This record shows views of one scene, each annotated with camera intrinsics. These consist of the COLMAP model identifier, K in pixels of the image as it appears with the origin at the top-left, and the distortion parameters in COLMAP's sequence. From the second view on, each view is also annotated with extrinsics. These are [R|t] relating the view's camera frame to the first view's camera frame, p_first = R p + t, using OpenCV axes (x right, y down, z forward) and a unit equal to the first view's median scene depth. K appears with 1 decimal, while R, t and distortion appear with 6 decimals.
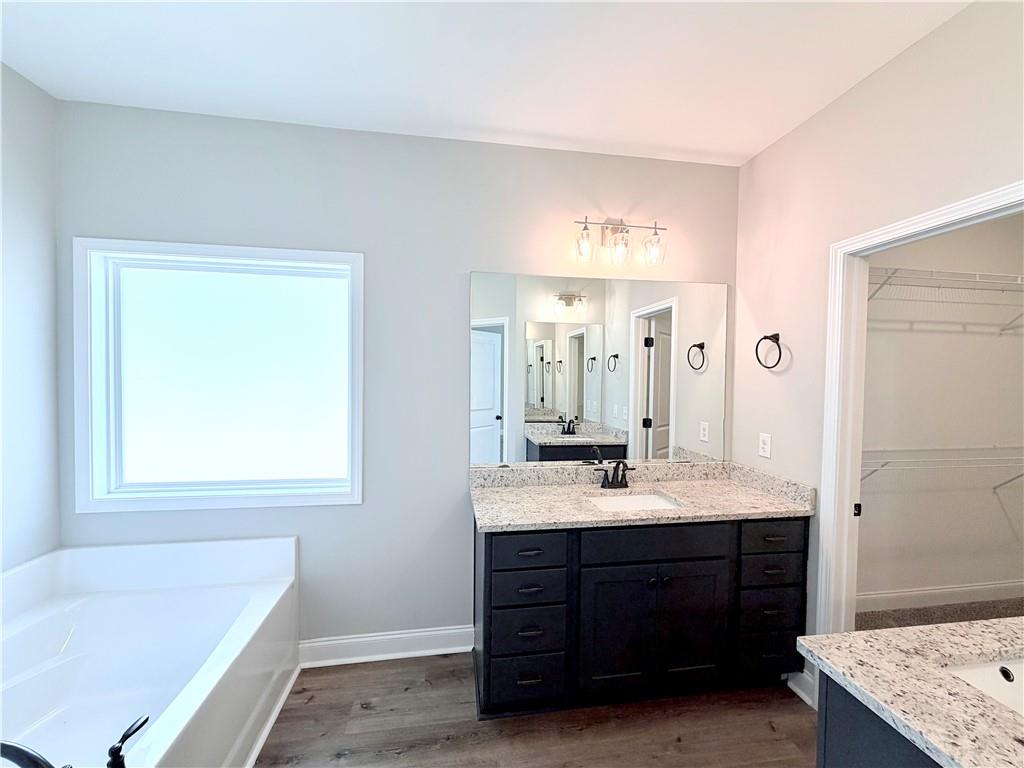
lens RADIAL K [[407.3, 0, 509.4], [0, 407.3, 383.9], [0, 0, 1]] dist [0.001937, -0.000081]
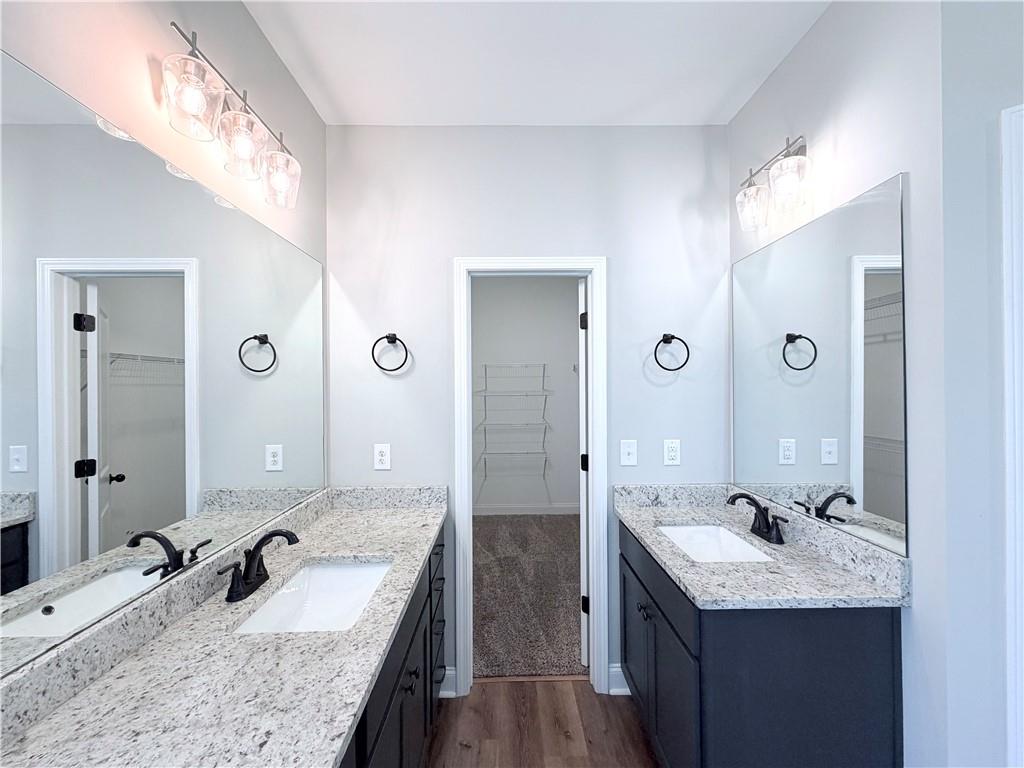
lens RADIAL K [[407.3, 0, 509.8], [0, 407.3, 384.8], [0, 0, 1]] dist [0.001937, -0.000081]
pose [[0.136601, -0.008825, 0.990587, -0.218924], [0.031636, 0.999489, 0.004541, -0.003182], [-0.990121, 0.030718, 0.136811, 0.582226]]
